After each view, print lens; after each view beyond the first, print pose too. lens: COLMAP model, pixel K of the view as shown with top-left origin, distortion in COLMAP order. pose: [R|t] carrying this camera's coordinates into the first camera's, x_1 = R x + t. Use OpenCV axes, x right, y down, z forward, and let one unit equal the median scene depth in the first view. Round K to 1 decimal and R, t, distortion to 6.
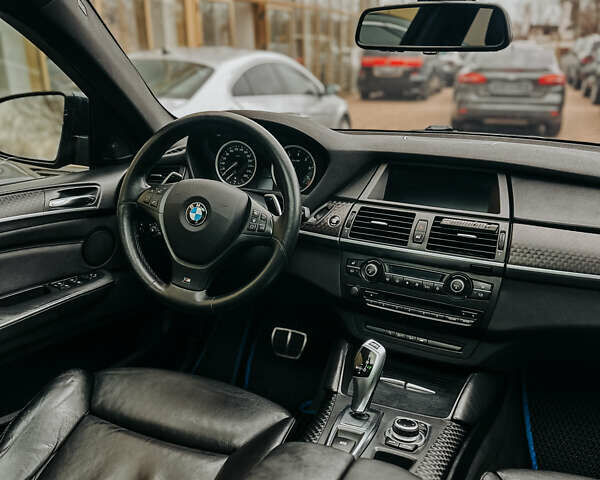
lens RADIAL K [[553.7, 0, 300.0], [0, 553.7, 244.1], [0, 0, 1]] dist [0.163254, -0.364257]
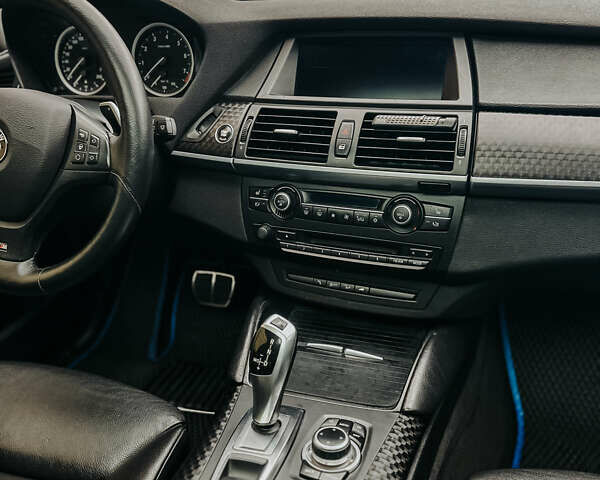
lens RADIAL K [[553.7, 0, 300.0], [0, 553.7, 244.1], [0, 0, 1]] dist [0.163254, -0.364257]
pose [[0.994078, -0.104664, 0.029242, 0.130696], [0.098004, 0.979695, 0.174909, -0.021081], [-0.046955, -0.171007, 0.984150, 0.321974]]
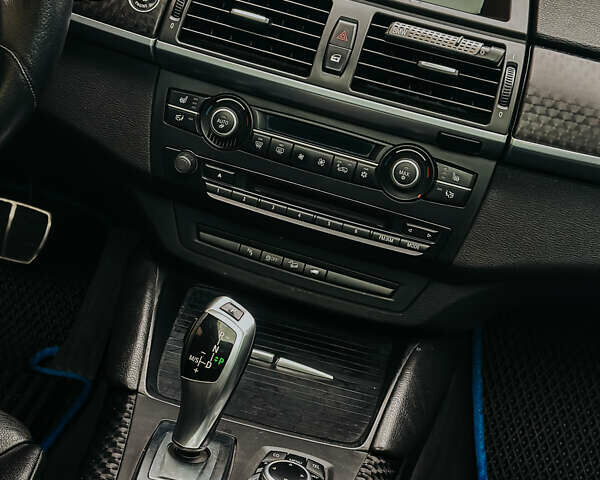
lens RADIAL K [[1108.8, 0, 300.3], [0, 1108.8, 248.3], [0, 0, 1]] dist [0.094370, 0.102235]
pose [[0.965079, 0.023853, 0.260872, -0.044515], [-0.092019, 0.963253, 0.252341, -0.089555], [-0.245266, -0.267534, 0.931810, 0.136354]]
